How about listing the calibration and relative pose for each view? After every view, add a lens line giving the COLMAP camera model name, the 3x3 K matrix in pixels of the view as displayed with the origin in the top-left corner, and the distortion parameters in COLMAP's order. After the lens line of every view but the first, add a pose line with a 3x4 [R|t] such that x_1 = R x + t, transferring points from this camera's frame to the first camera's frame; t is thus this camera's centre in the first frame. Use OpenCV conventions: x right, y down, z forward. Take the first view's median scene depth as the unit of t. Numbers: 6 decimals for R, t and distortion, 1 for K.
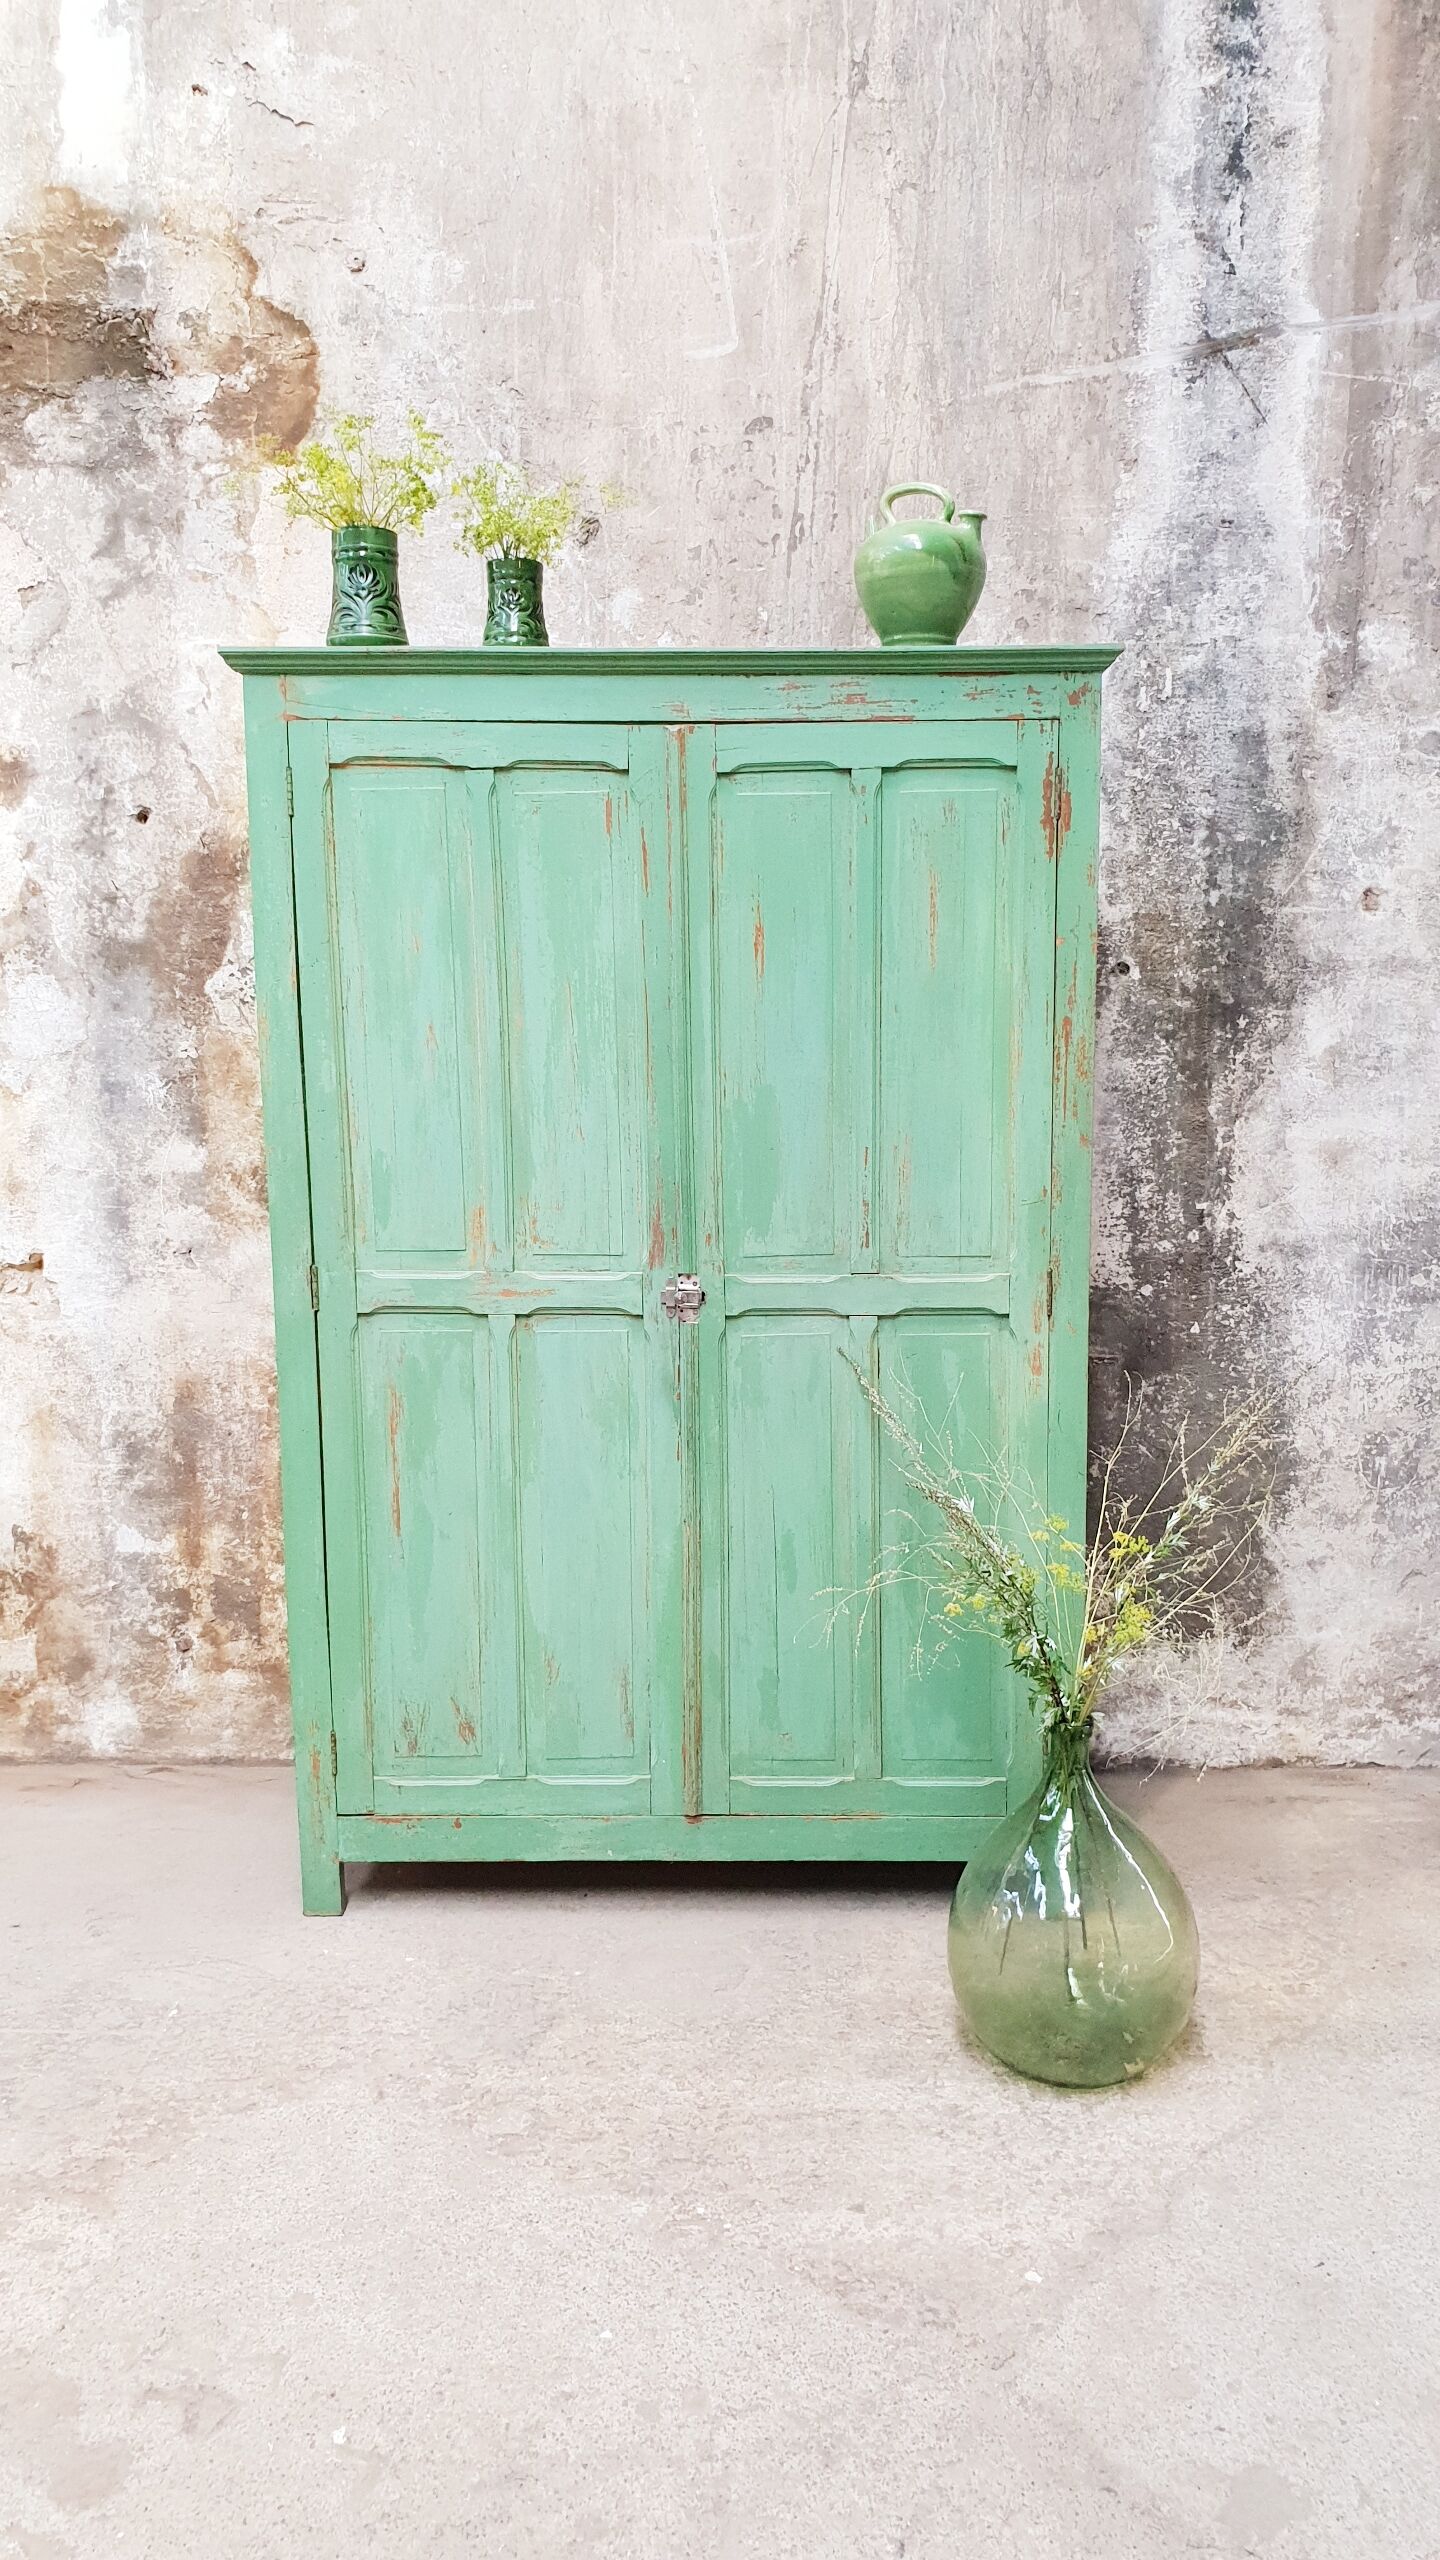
lens RADIAL K [[2010.1, 0, 742.5], [0, 2010.1, 1283.9], [0, 0, 1]] dist [0.003227, 0.013083]
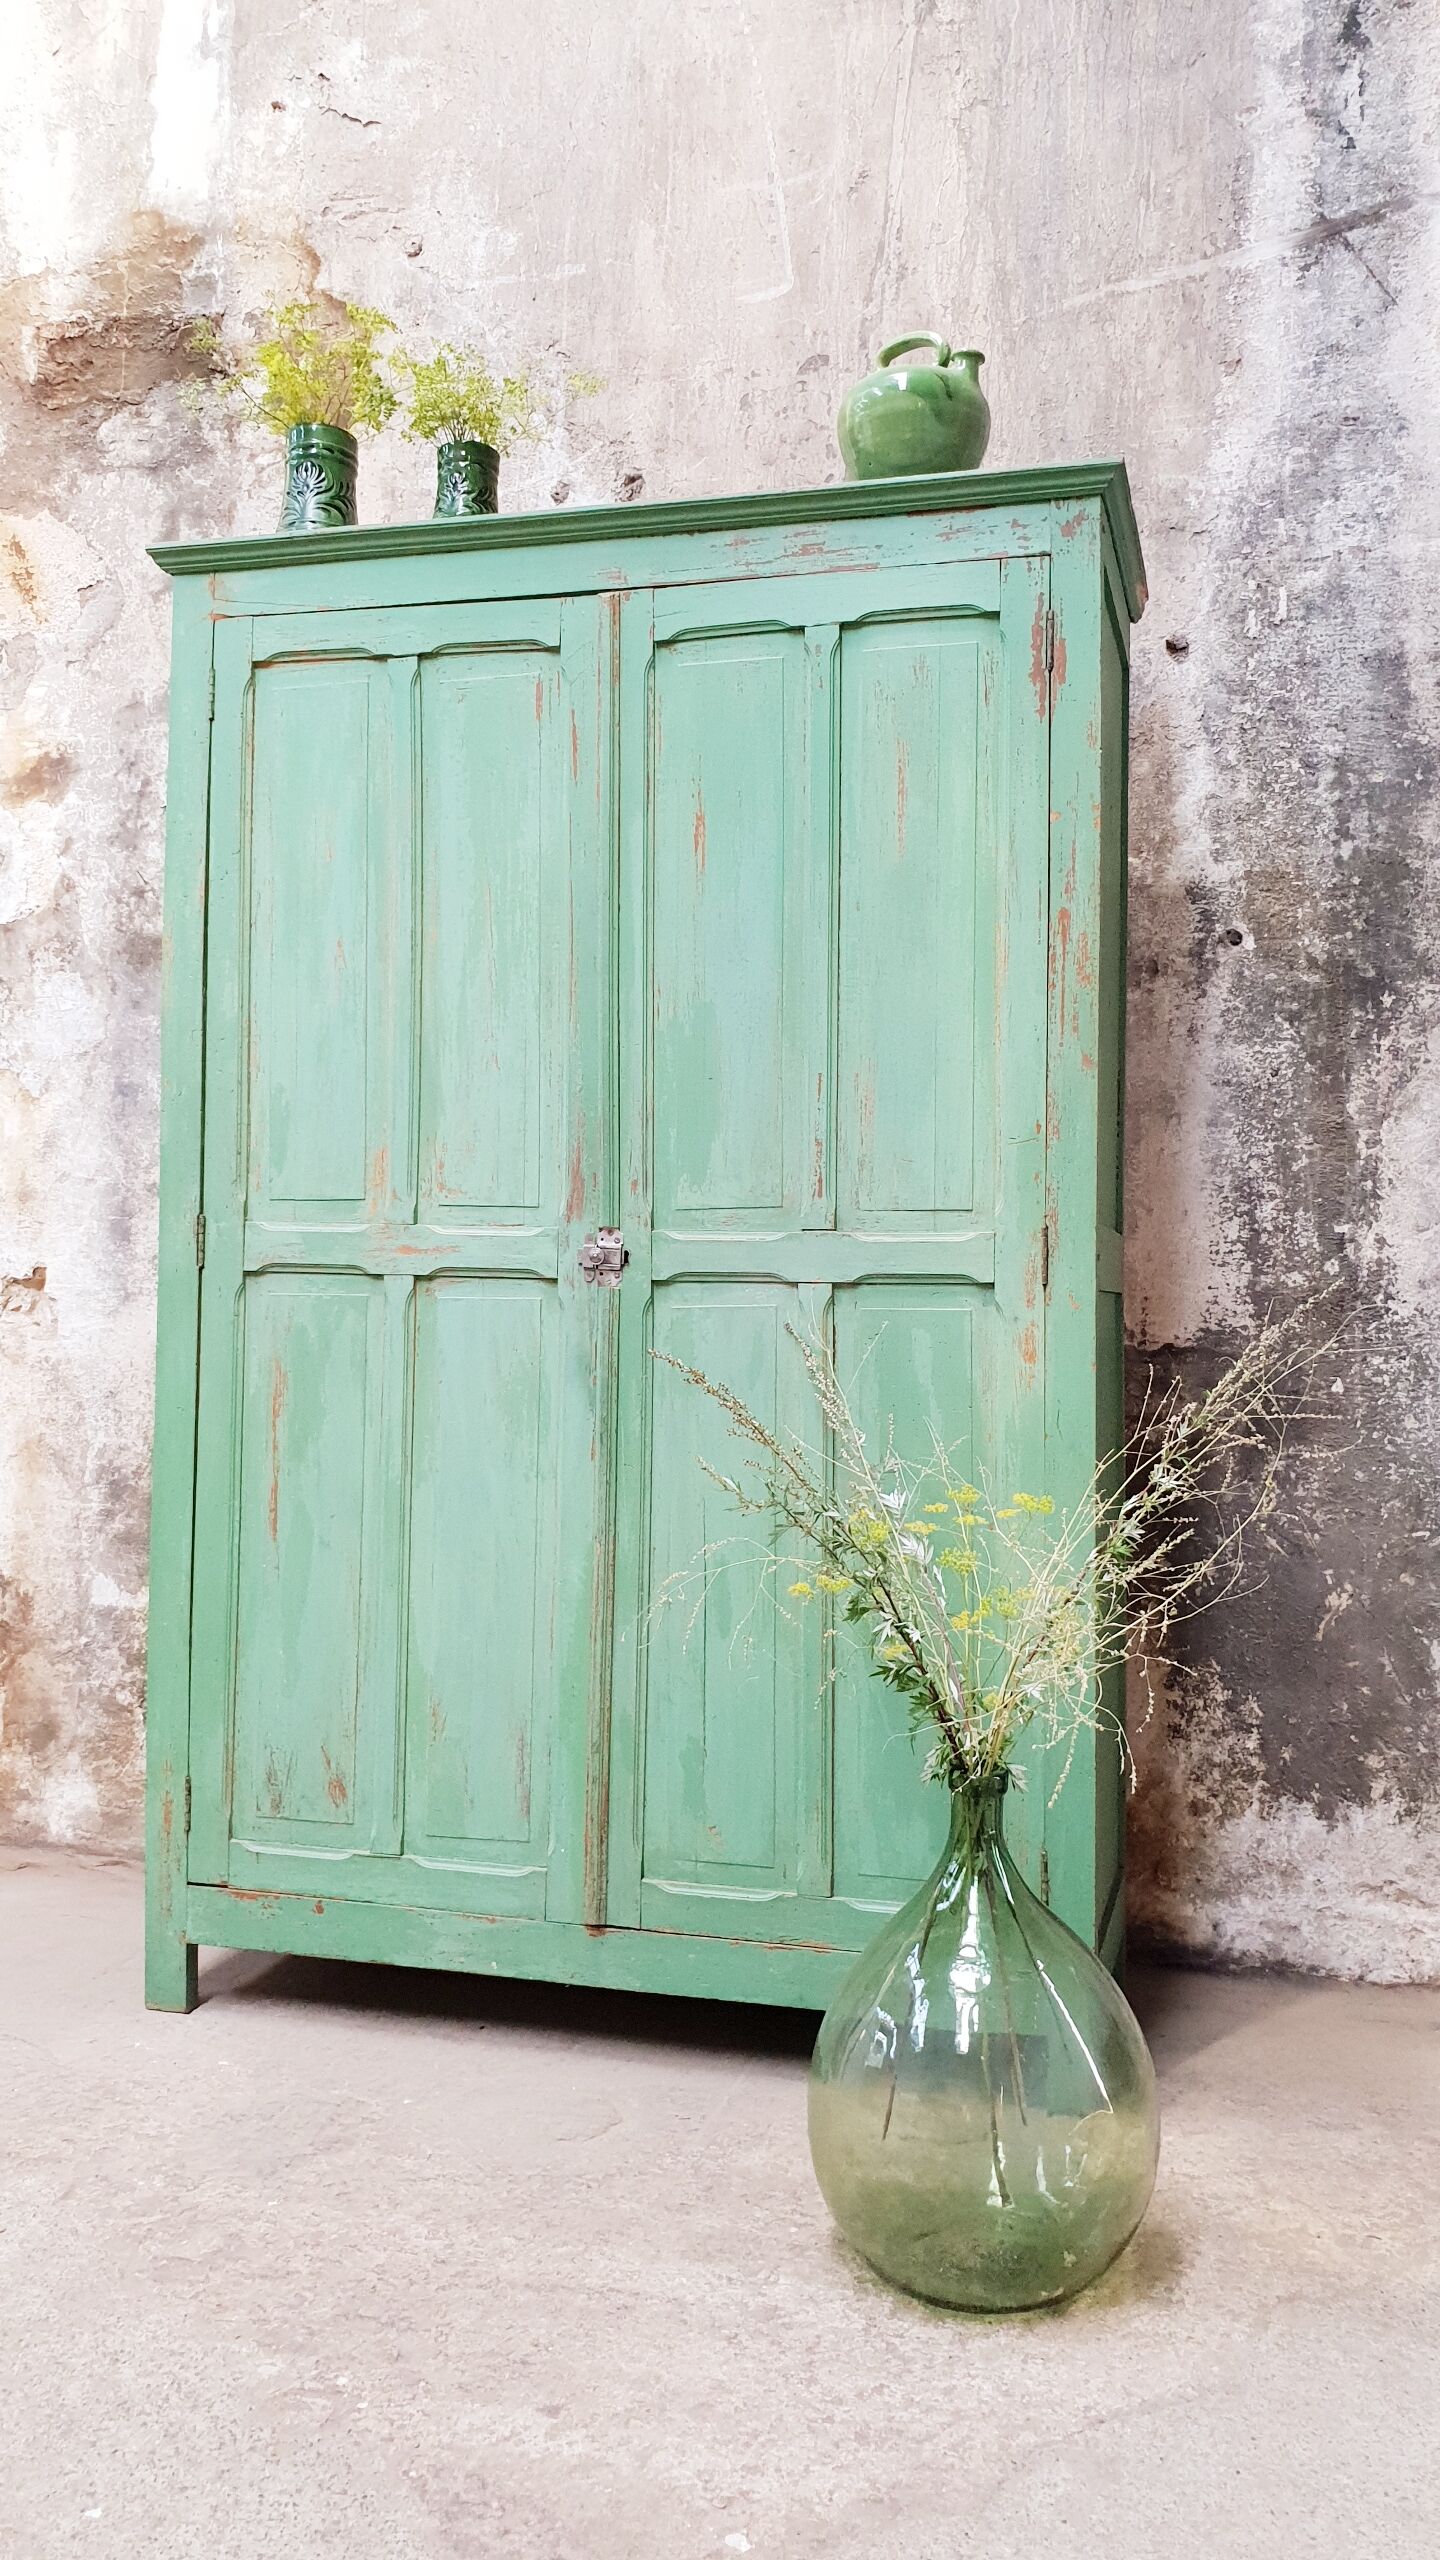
lens RADIAL K [[2010.1, 0, 749.3], [0, 2010.1, 1252.8], [0, 0, 1]] dist [0.003227, 0.013083]
pose [[0.970028, 0.013627, -0.242610, 0.209320], [-0.059184, 0.981608, -0.181501, 0.138068], [0.235675, 0.190420, 0.952994, 0.202797]]
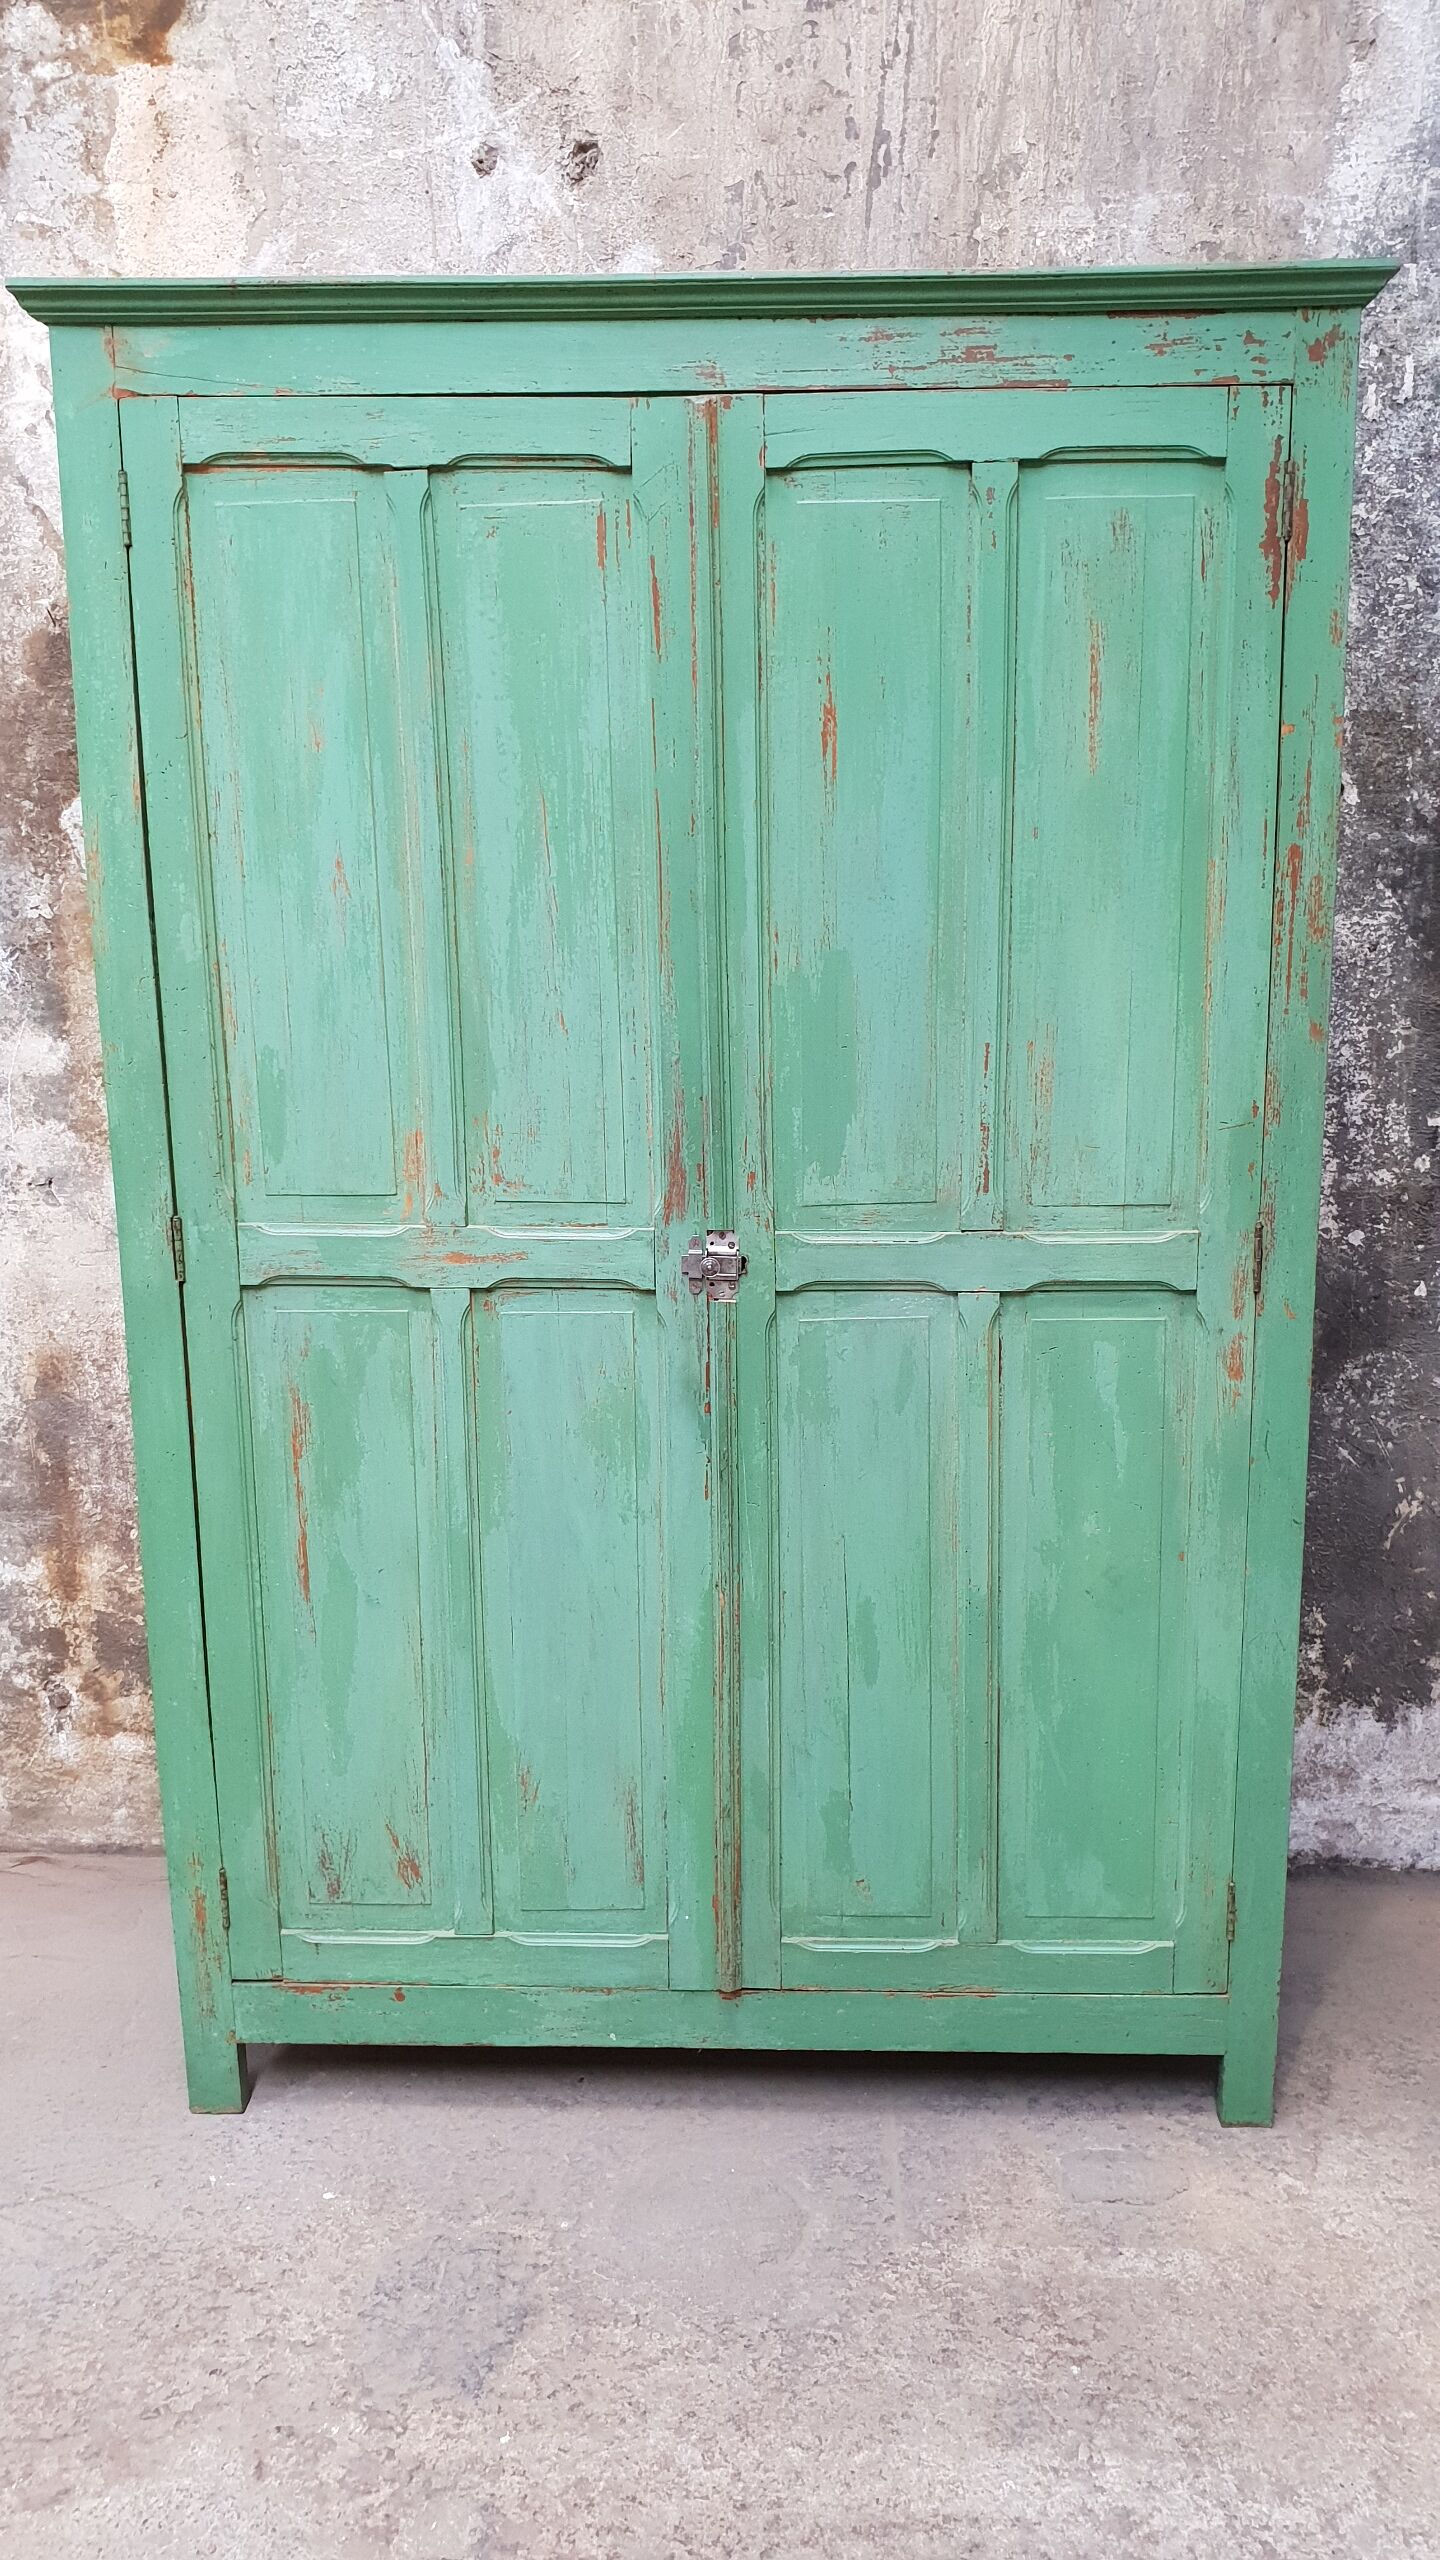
lens RADIAL K [[2010.1, 0, 743.1], [0, 2010.1, 1268.3], [0, 0, 1]] dist [0.003227, 0.013083]
pose [[0.999744, 0.002614, -0.022473, -0.004126], [-0.001501, 0.998778, 0.049398, -0.023323], [0.022575, -0.049352, 0.998526, 0.286853]]
